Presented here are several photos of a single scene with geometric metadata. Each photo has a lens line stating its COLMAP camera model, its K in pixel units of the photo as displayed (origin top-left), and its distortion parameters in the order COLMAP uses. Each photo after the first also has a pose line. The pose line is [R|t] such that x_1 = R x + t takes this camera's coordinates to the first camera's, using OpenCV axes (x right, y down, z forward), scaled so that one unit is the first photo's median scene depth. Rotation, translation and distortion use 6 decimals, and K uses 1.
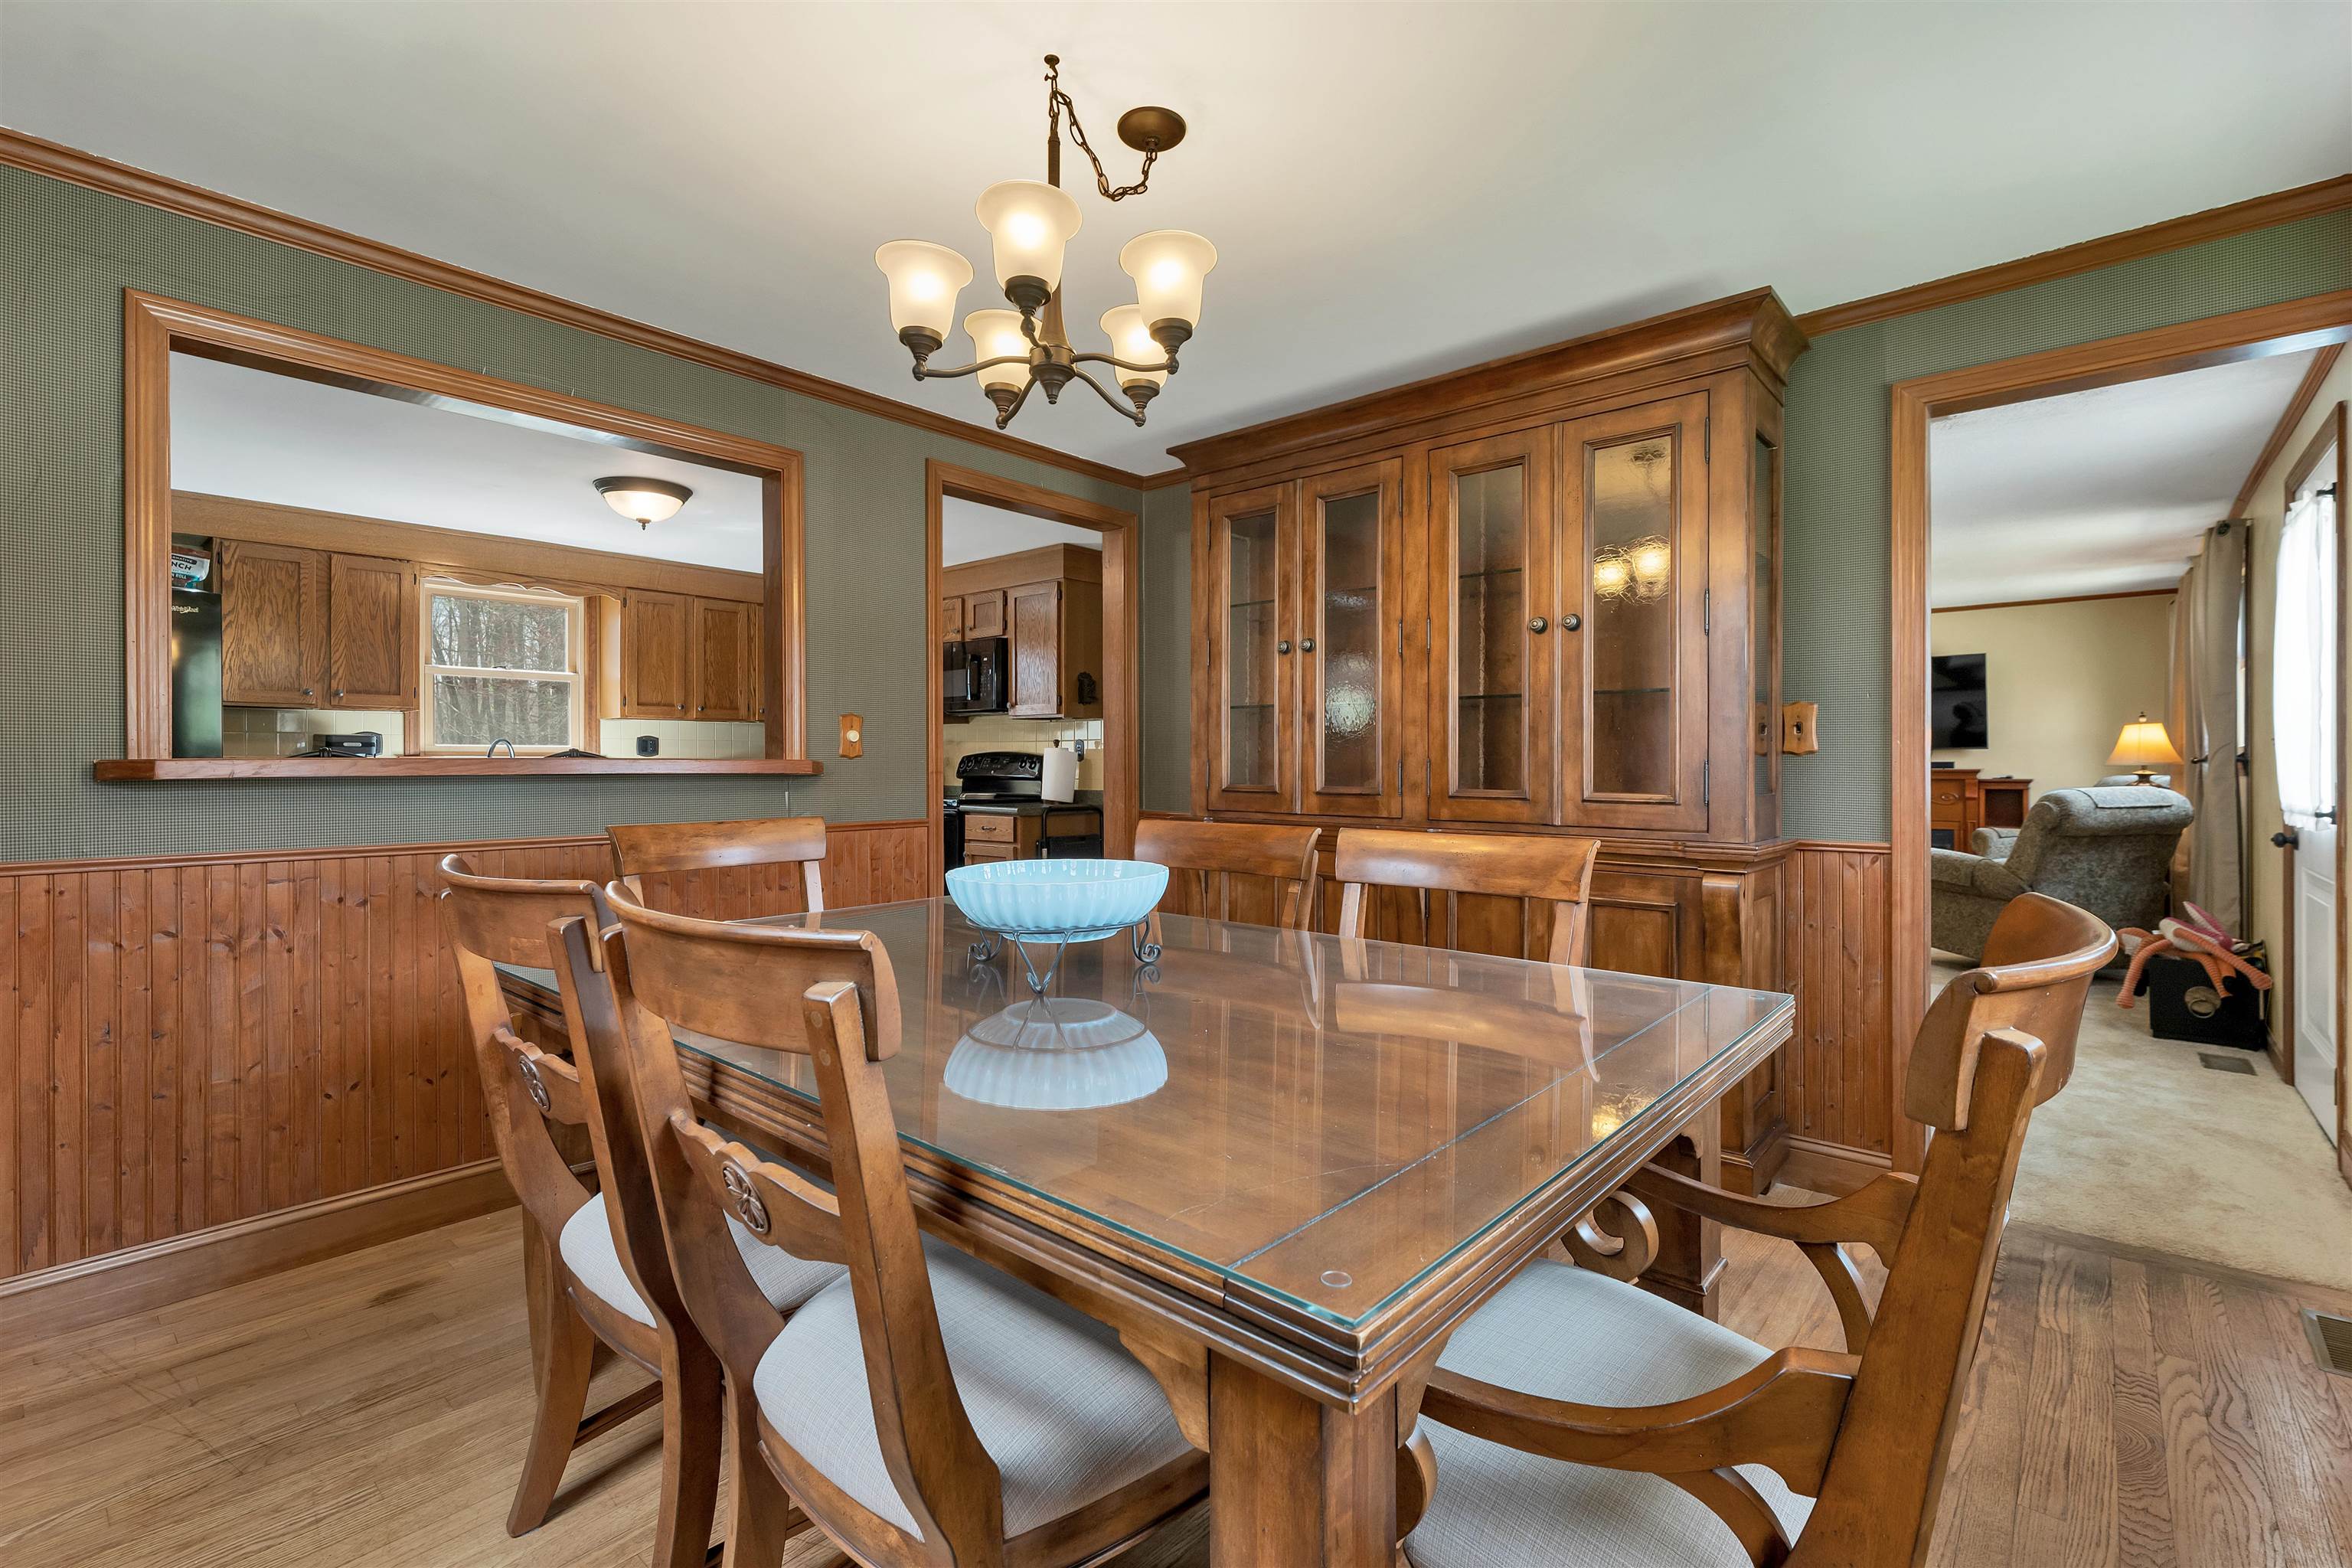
lens RADIAL K [[1047.6, 0, 1174.2], [0, 1047.6, 771.8], [0, 0, 1]] dist [-0.002942, -0.000612]
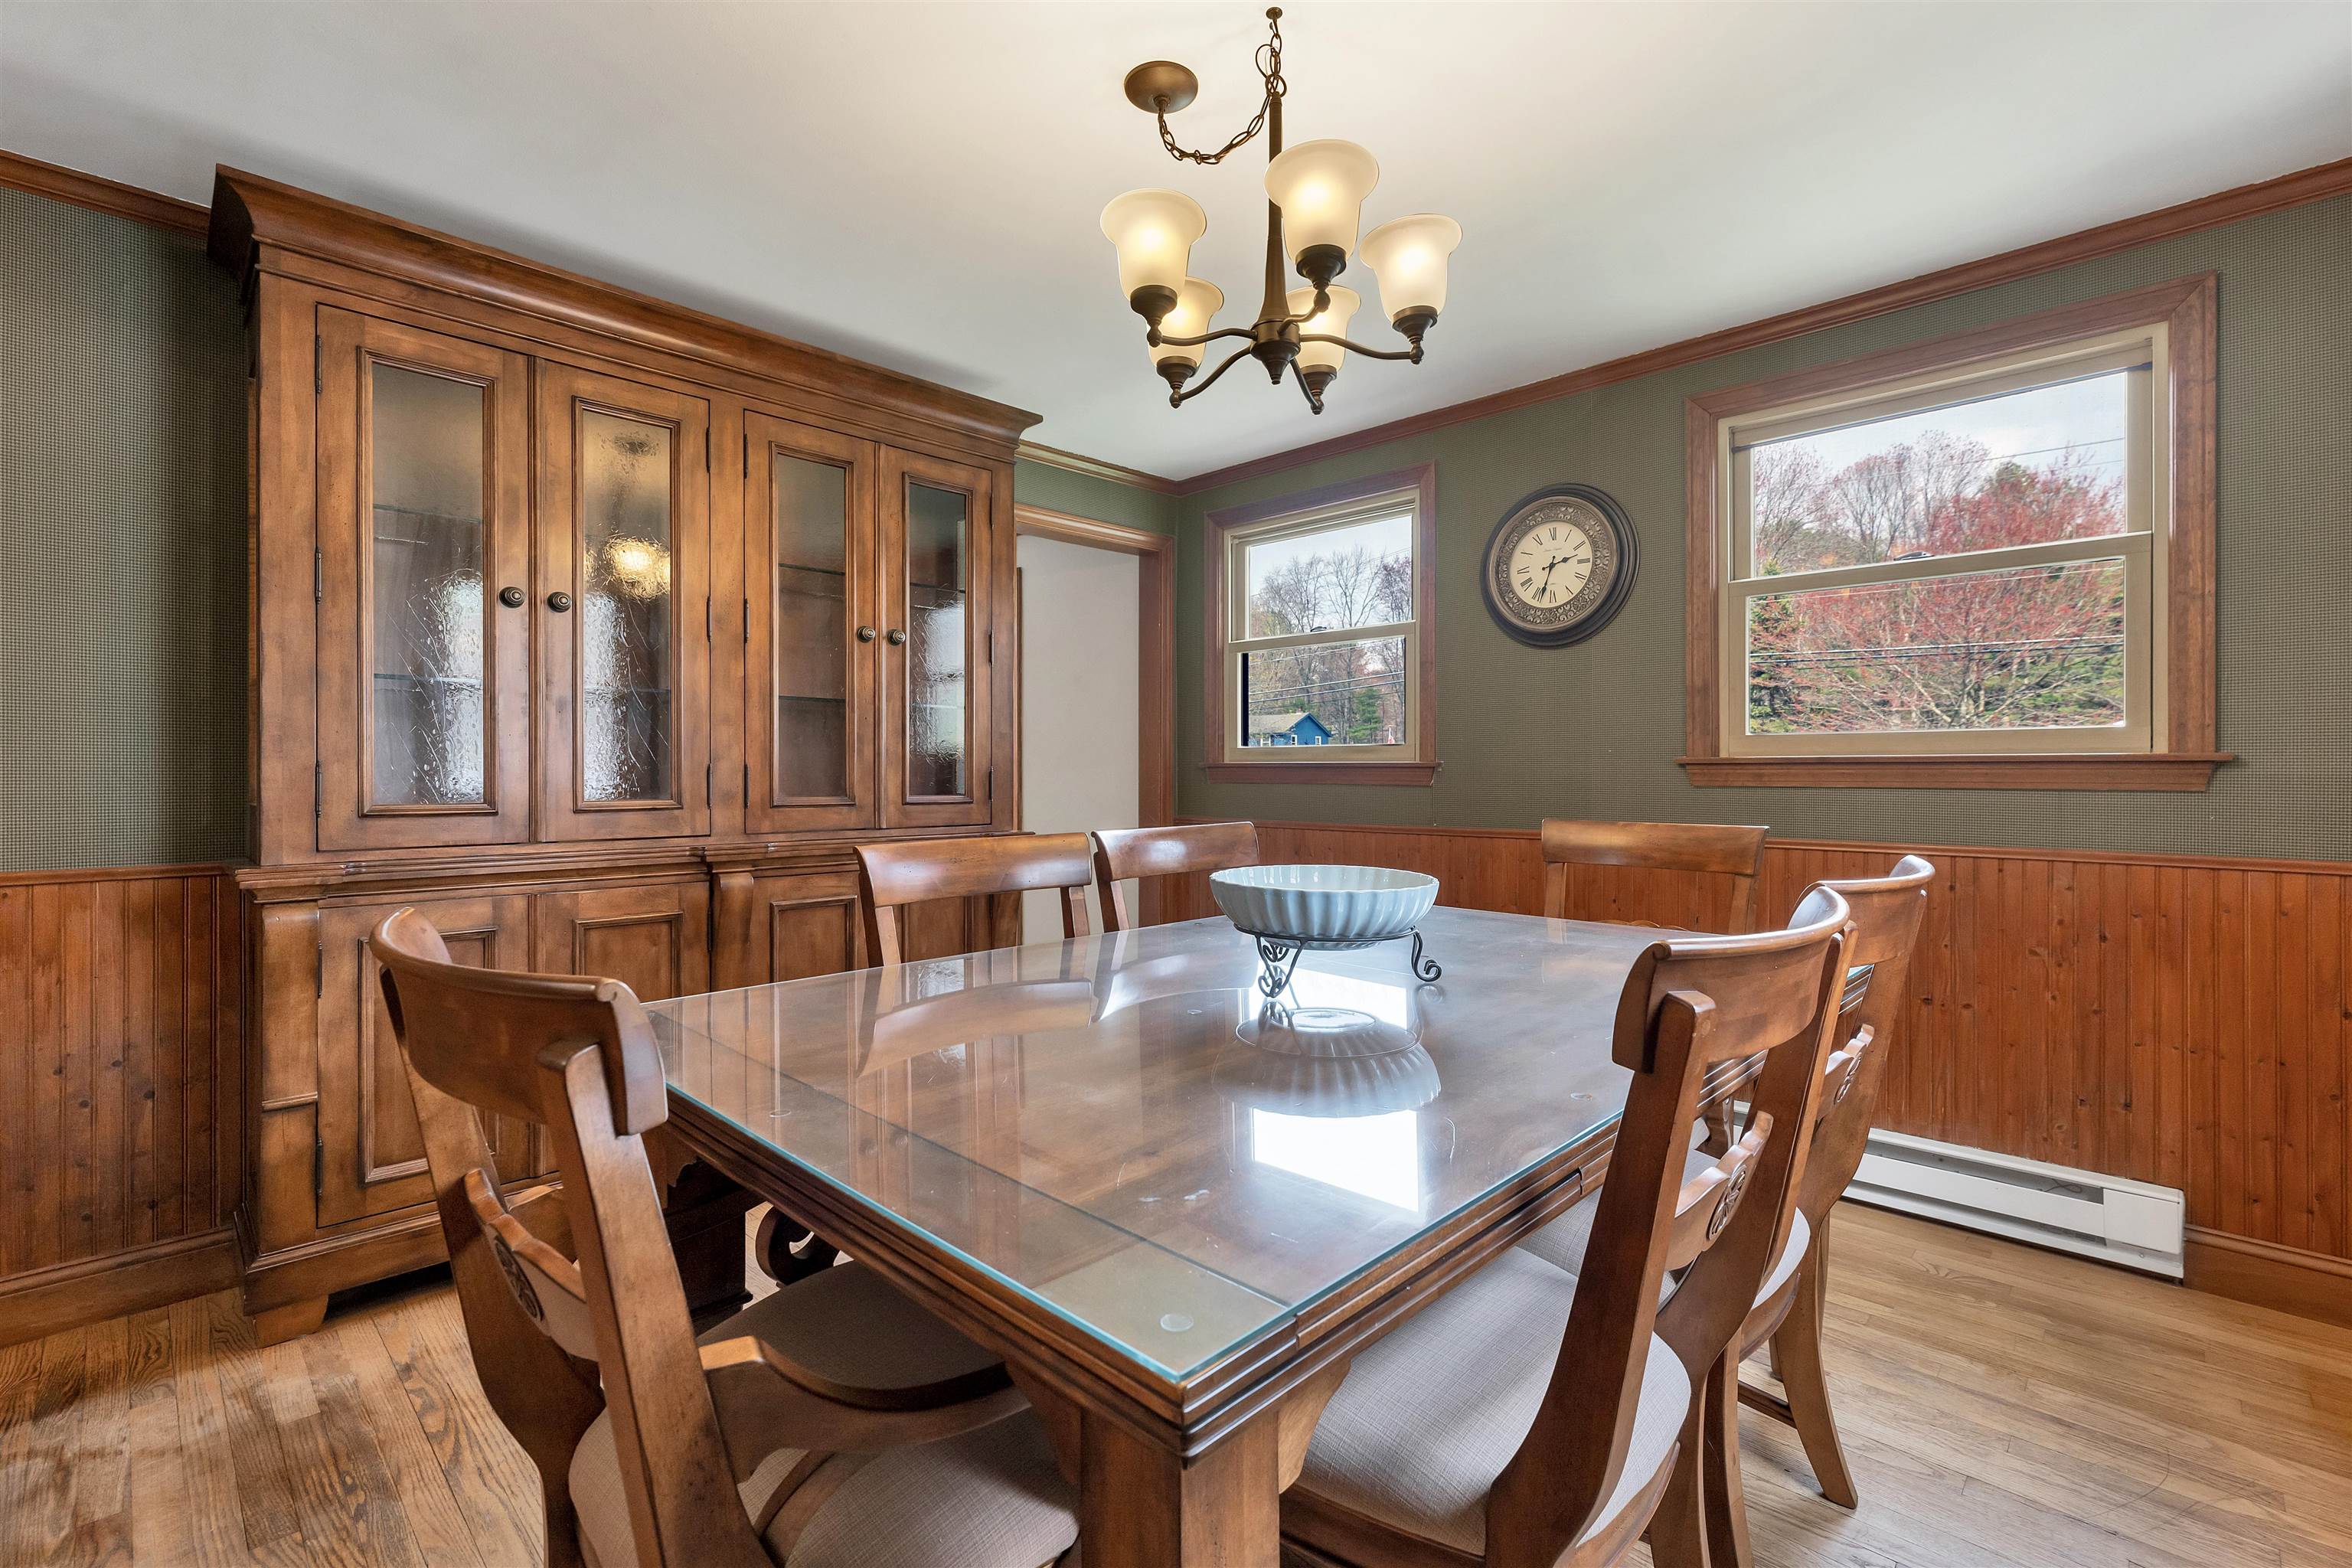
lens RADIAL K [[1047.6, 0, 1174.2], [0, 1047.6, 771.8], [0, 0, 1]] dist [-0.002942, -0.000612]
pose [[0.054400, -0.003709, 0.998512, -0.624837], [0.005051, 0.999981, 0.003439, -0.006930], [-0.998506, 0.004857, 0.054418, 0.614304]]
